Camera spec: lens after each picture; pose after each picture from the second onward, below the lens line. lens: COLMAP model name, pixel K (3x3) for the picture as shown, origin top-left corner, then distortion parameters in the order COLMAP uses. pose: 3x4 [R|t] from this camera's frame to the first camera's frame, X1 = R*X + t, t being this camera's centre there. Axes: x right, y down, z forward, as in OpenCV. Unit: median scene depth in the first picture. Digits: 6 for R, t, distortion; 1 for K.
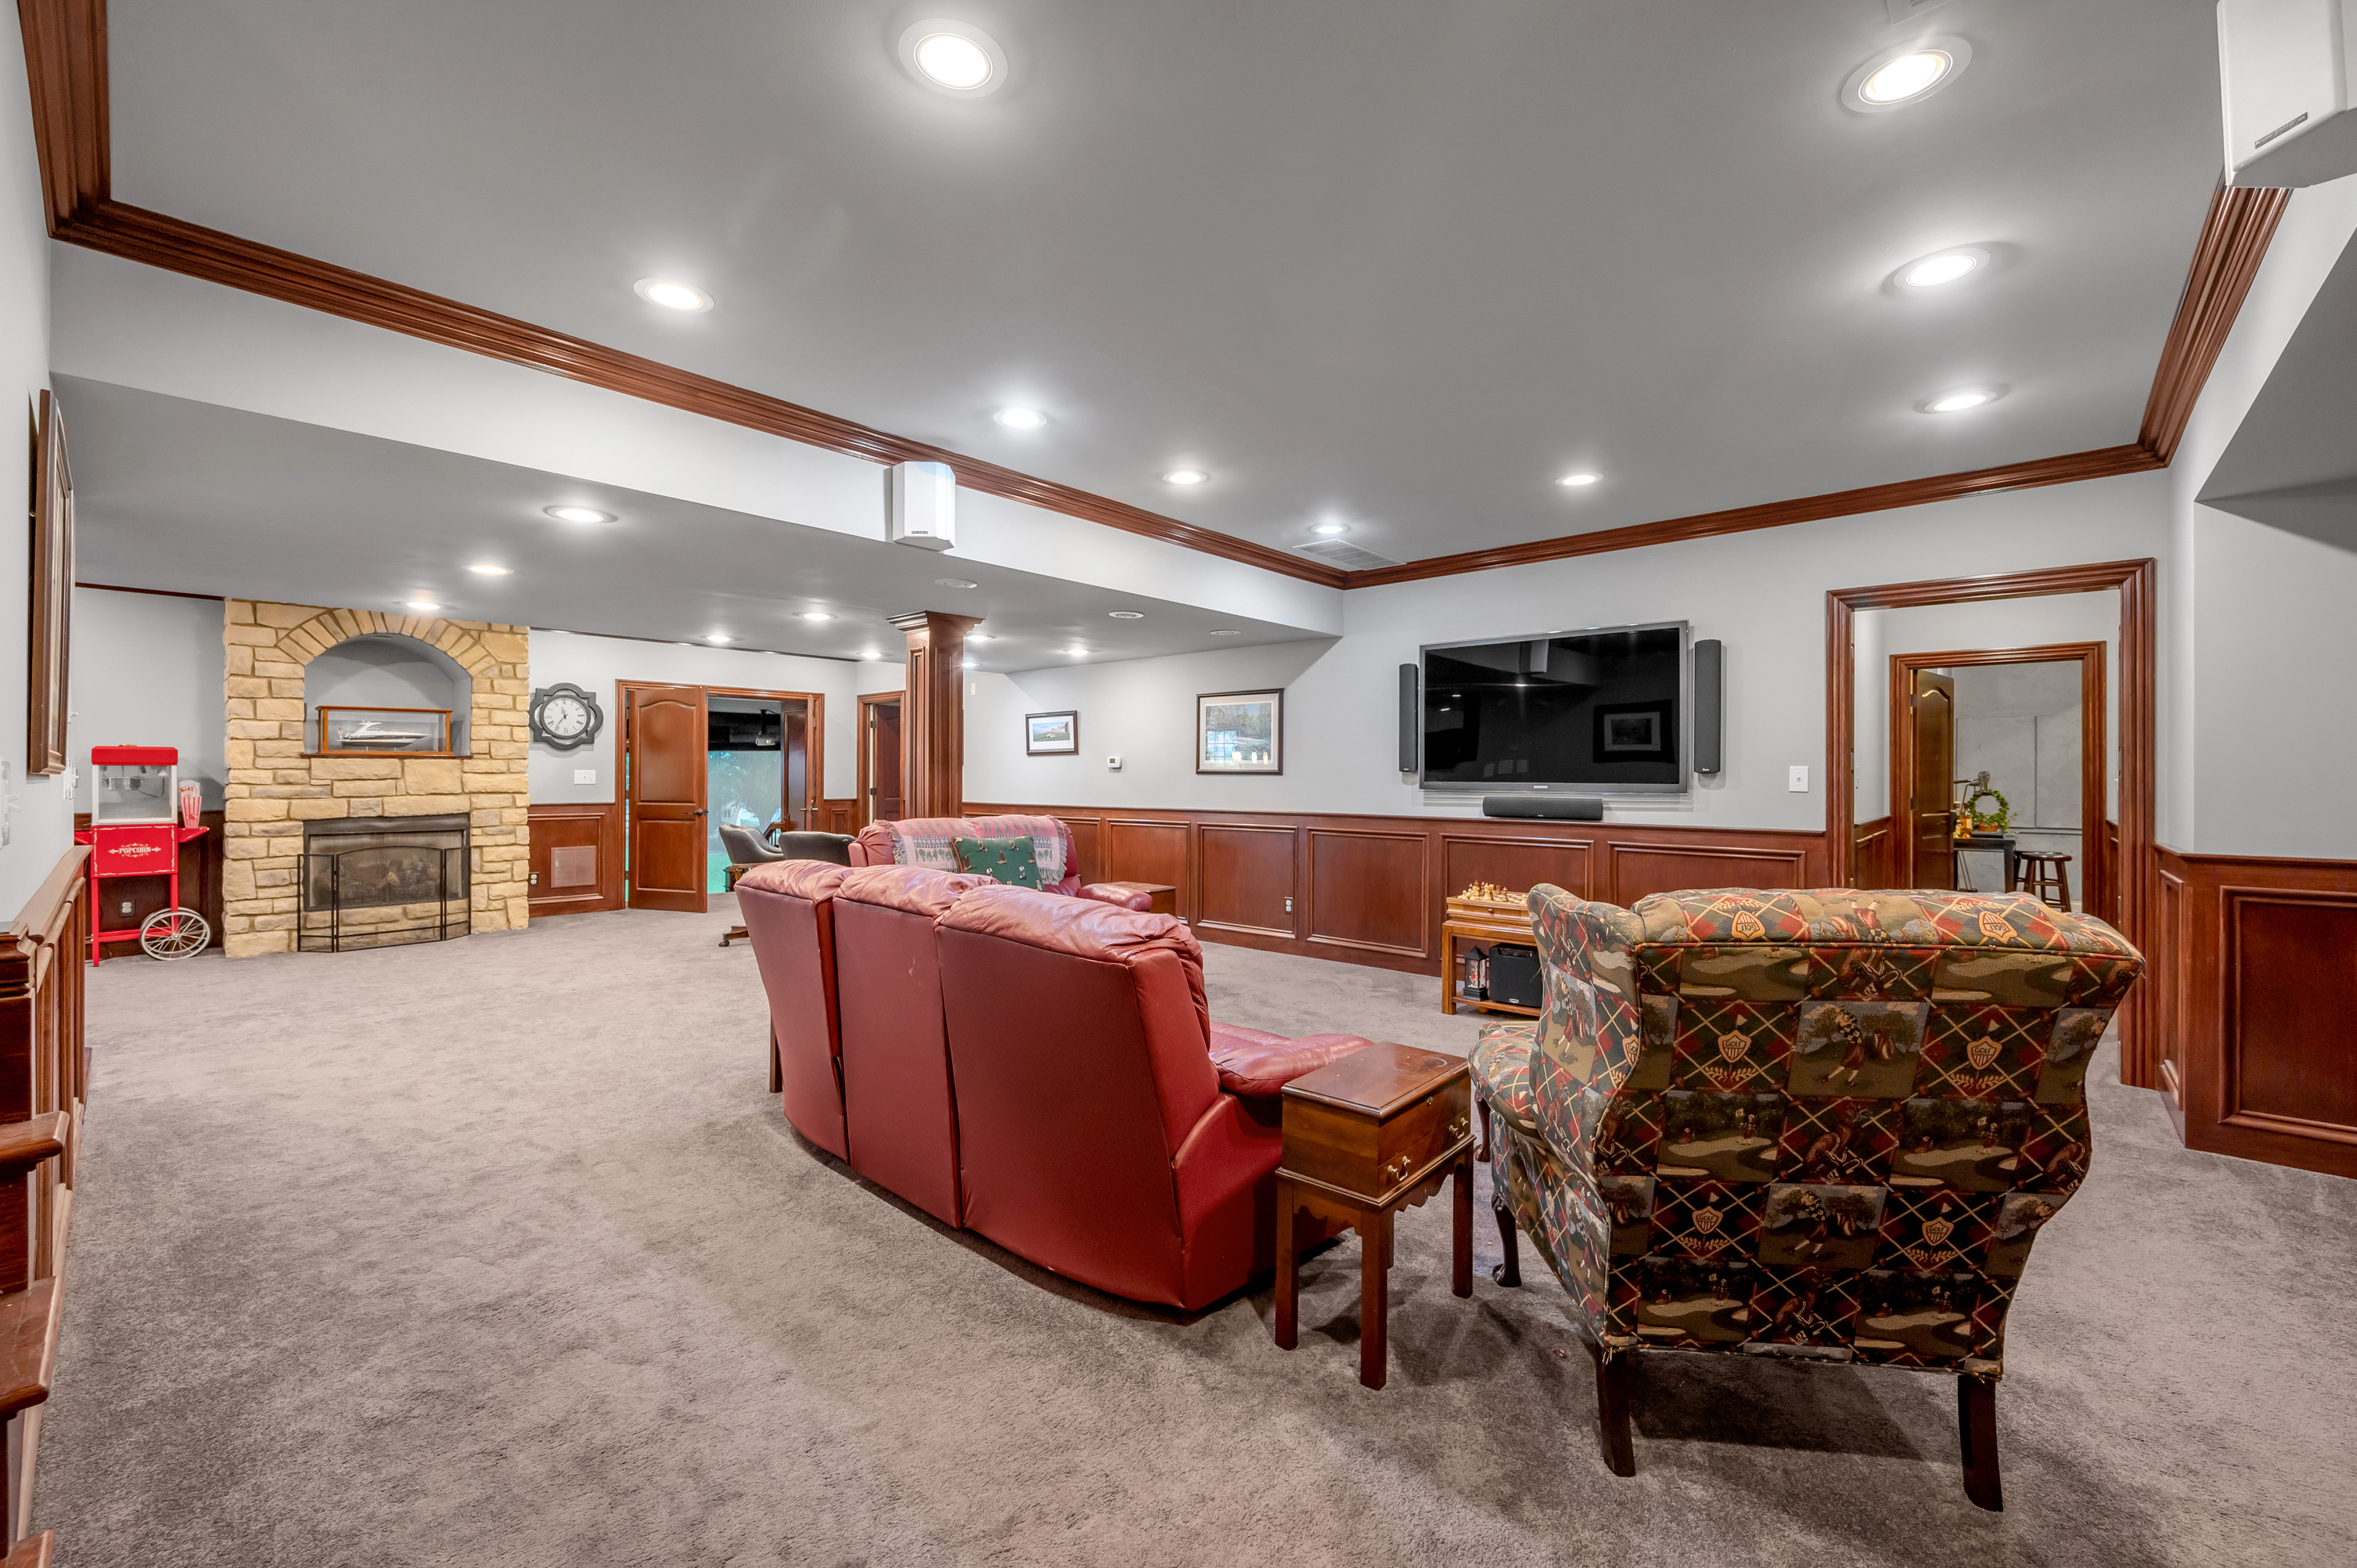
lens RADIAL K [[950.9, 0, 1172.0], [0, 950.9, 777.0], [0, 0, 1]] dist [0.000627, 0.000045]
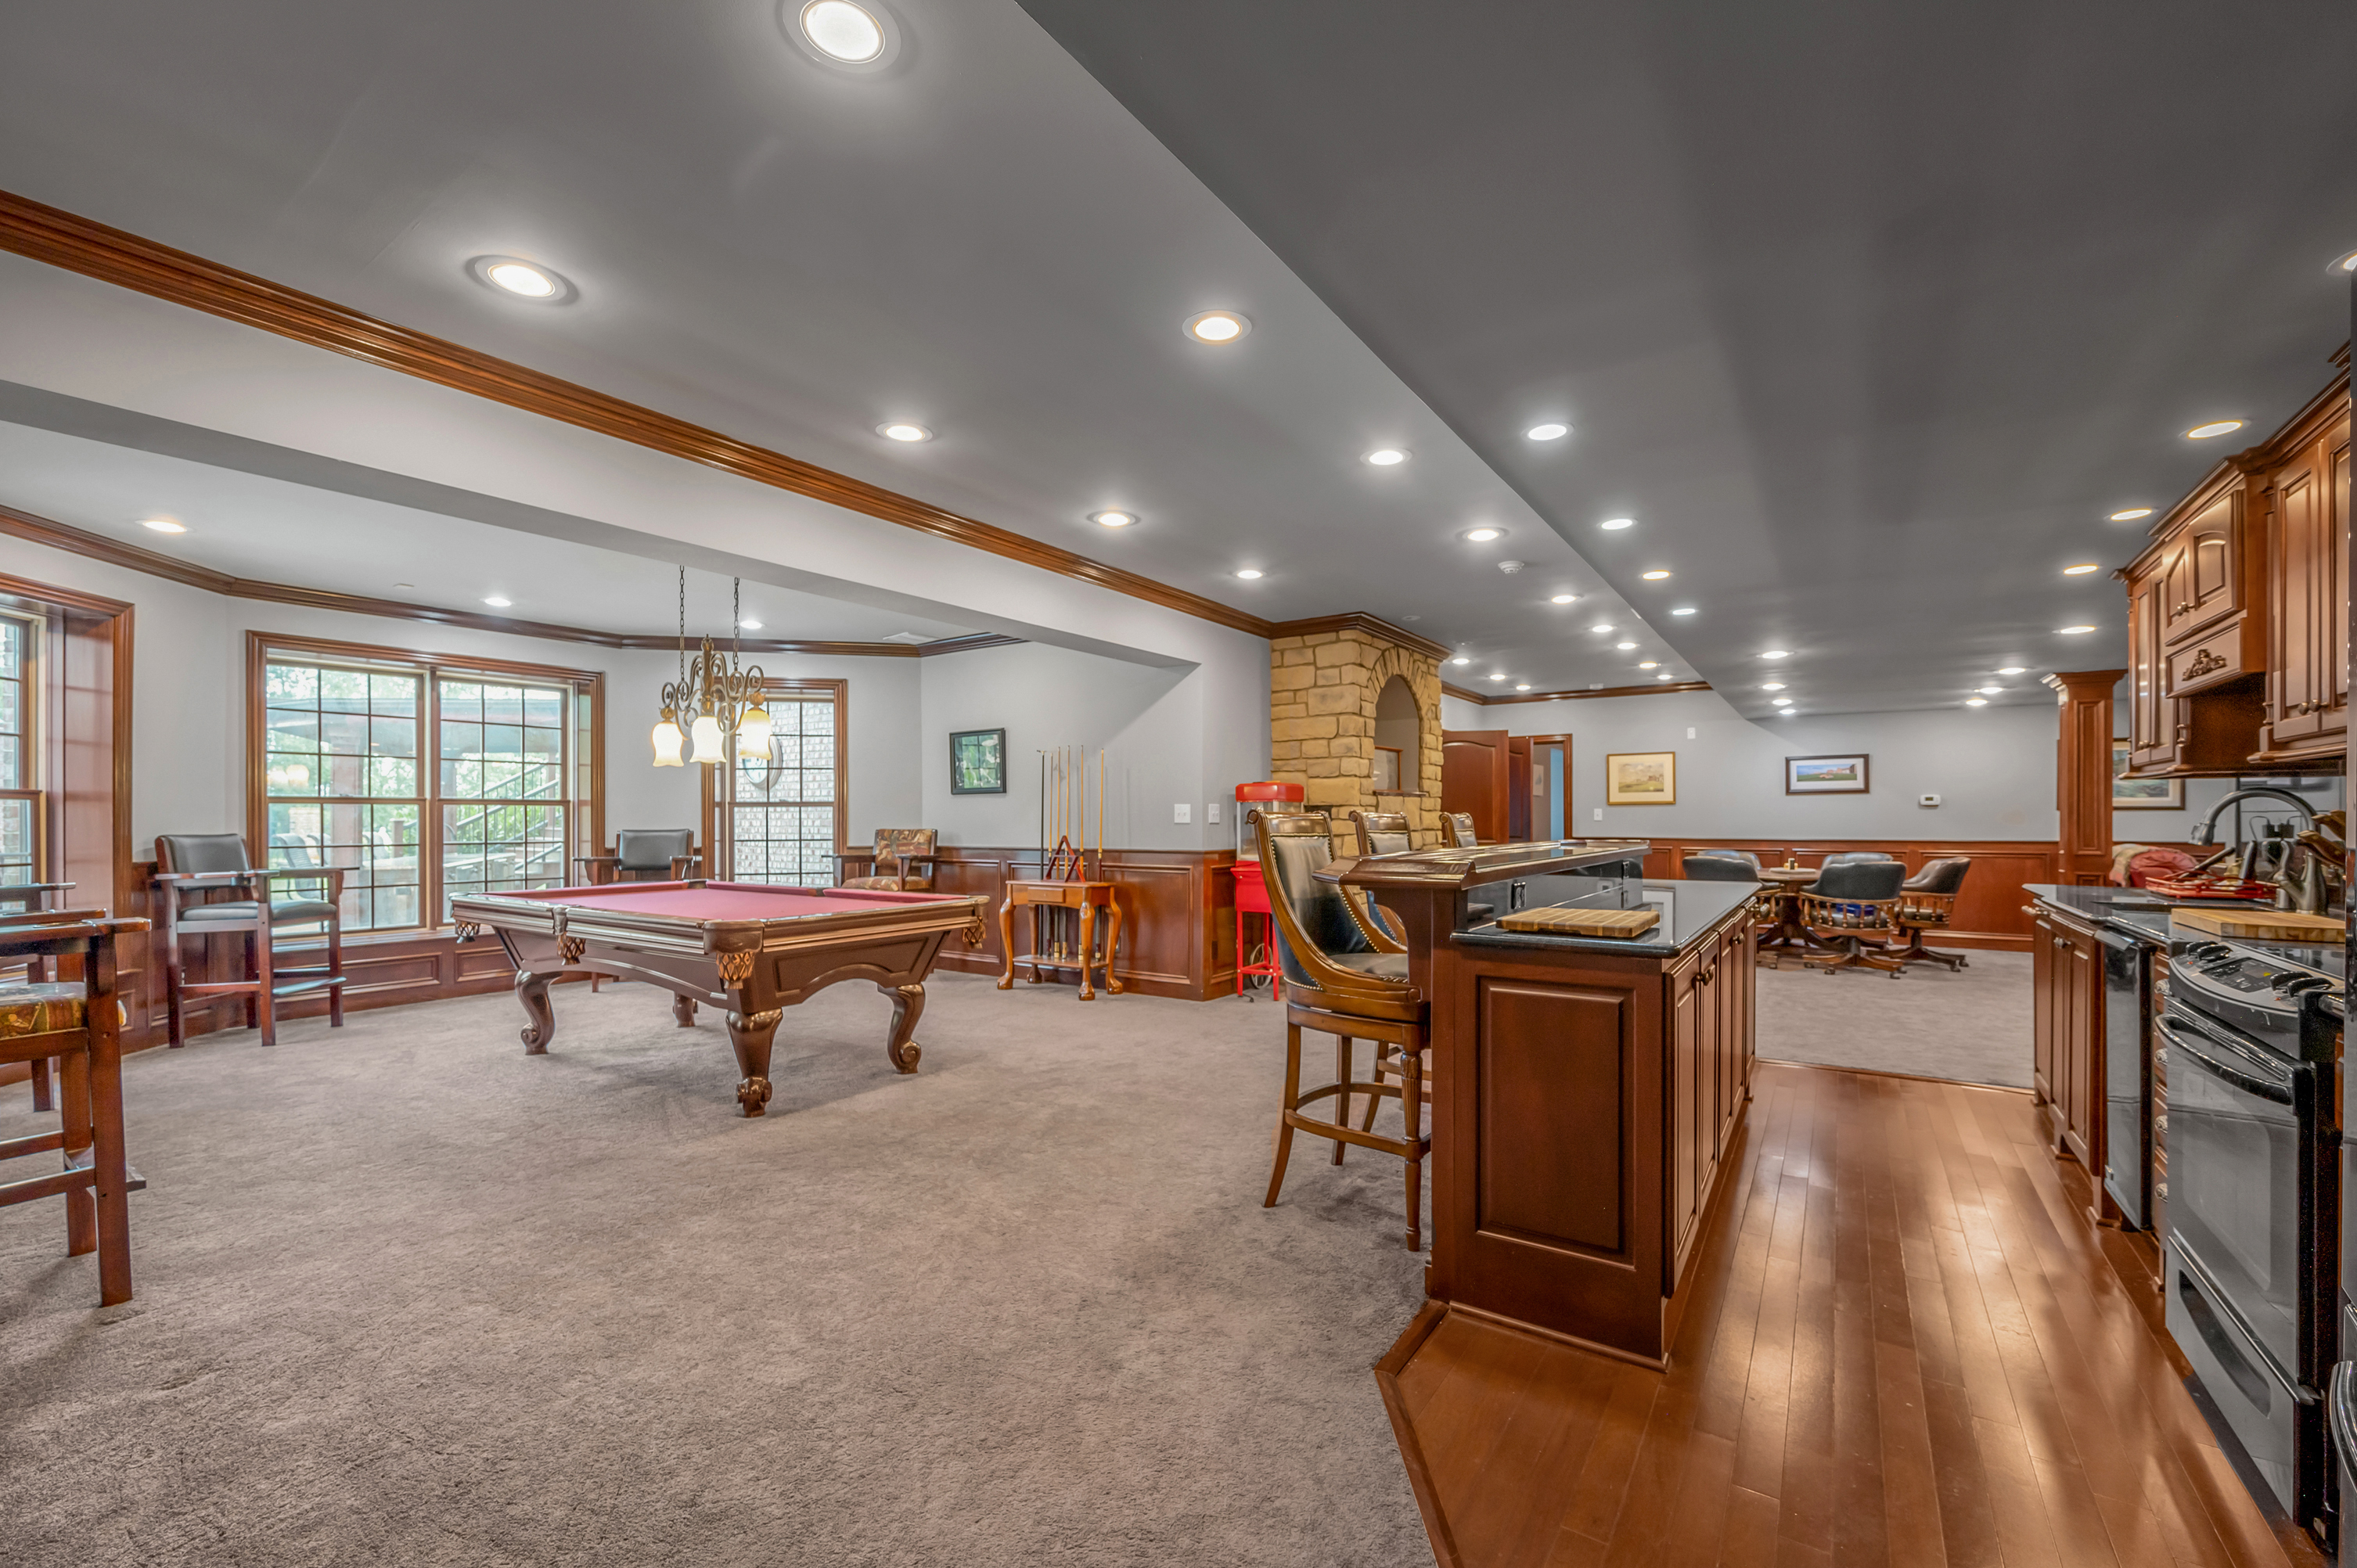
lens RADIAL K [[965.8, 0, 1209.8], [0, 965.8, 821.5], [0, 0, 1]] dist [0.003965, 0.000071]
pose [[0.986333, -0.002807, 0.164740, -1.260553], [0.003101, 0.999994, -0.001530, 0.009855], [-0.164735, 0.002020, 0.986336, 0.022037]]
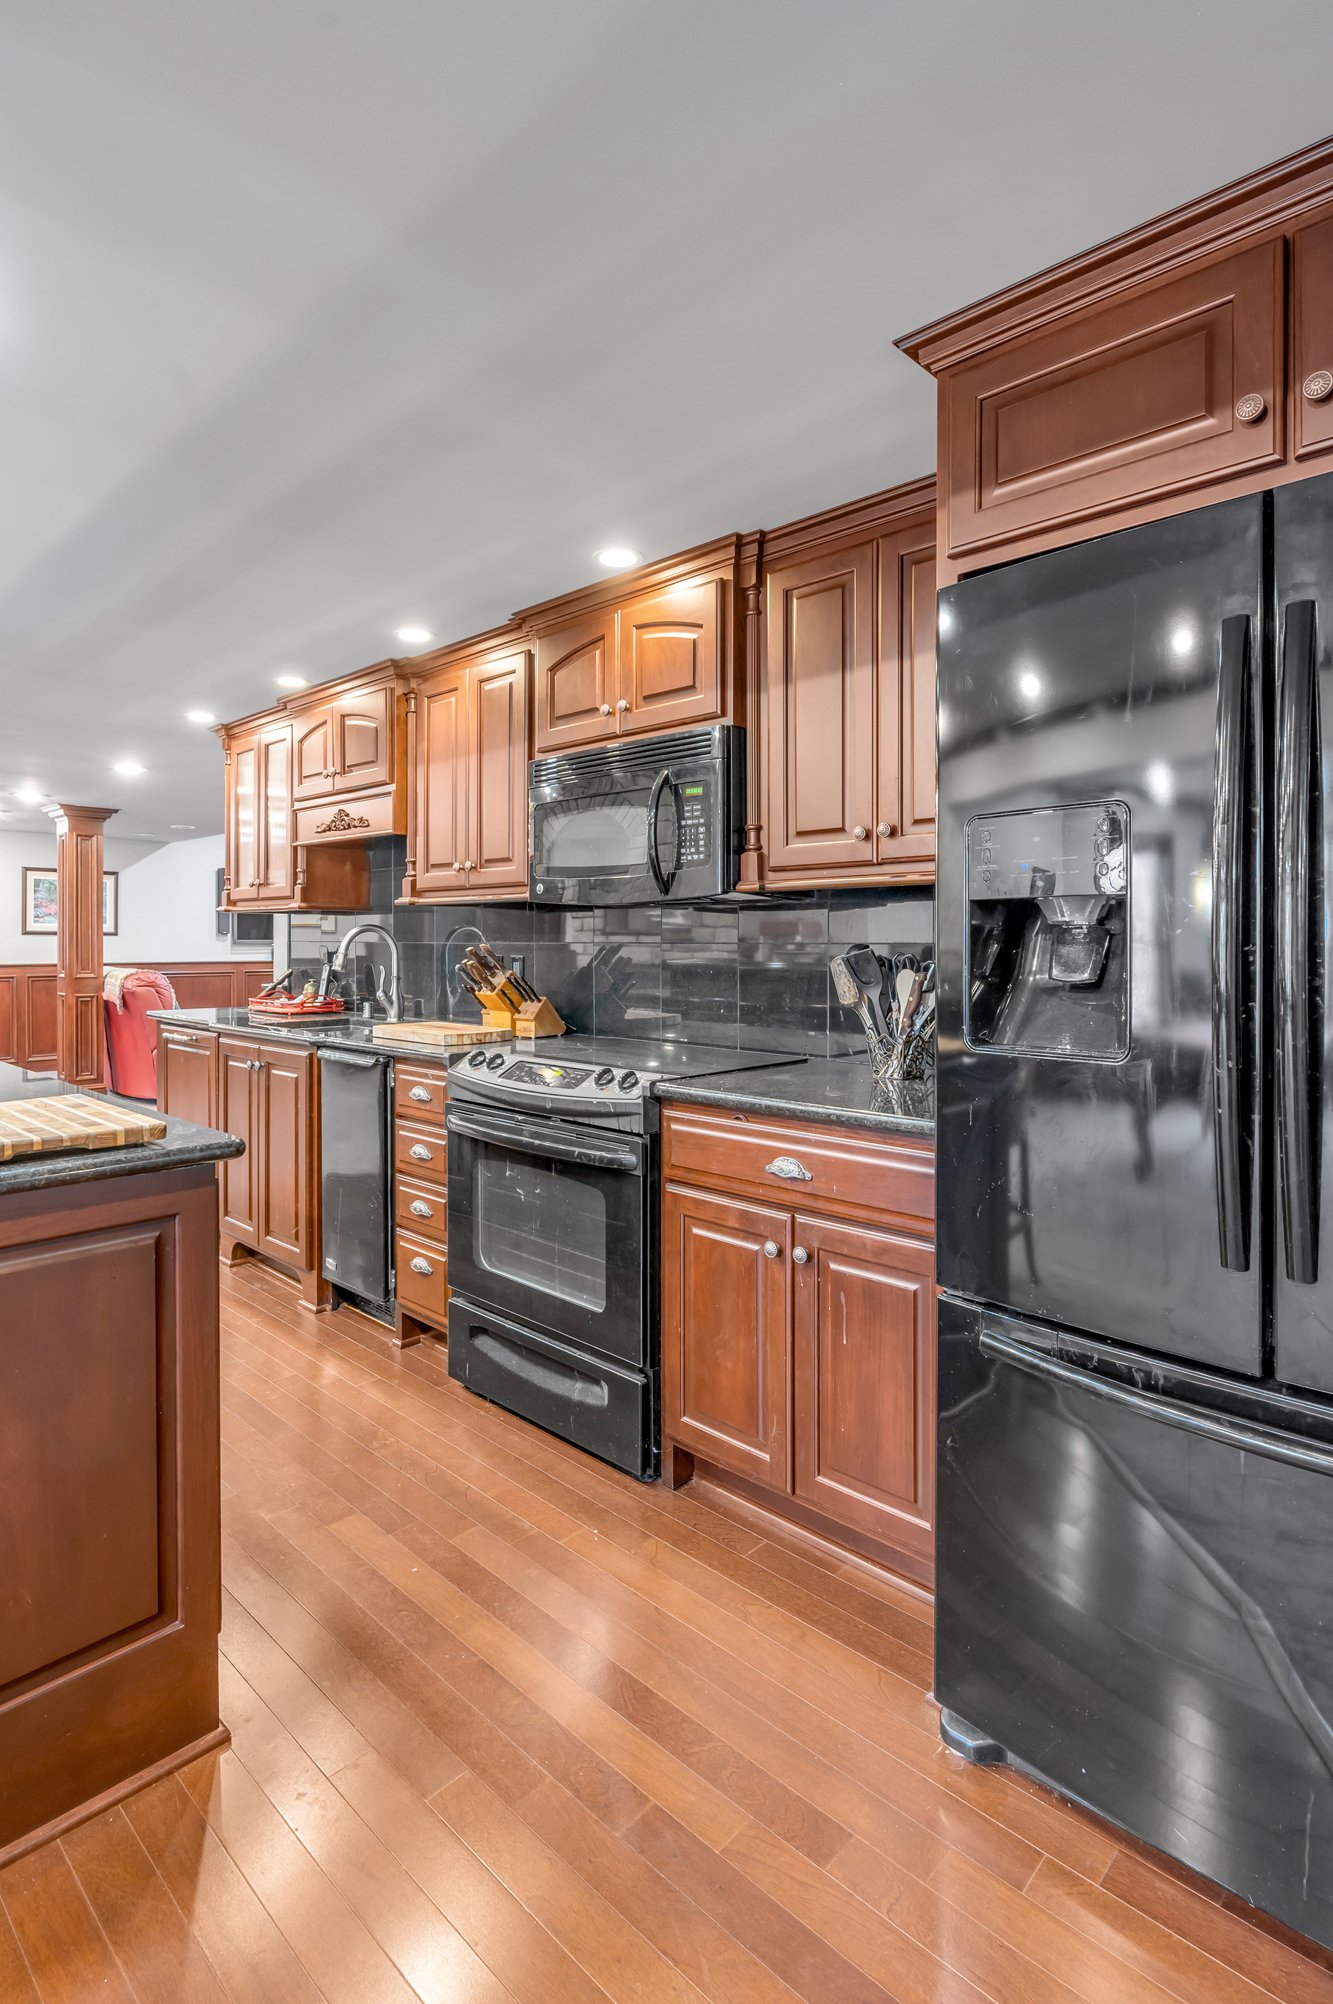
lens RADIAL K [[995.8, 0, 661.8], [0, 995.8, 950.6], [0, 0, 1]] dist [-0.004082, -0.000358]
pose [[0.030848, -0.011168, 0.999462, -1.284176], [0.001858, 0.999936, 0.011116, 0.004955], [-0.999522, 0.001514, 0.030867, 0.175510]]
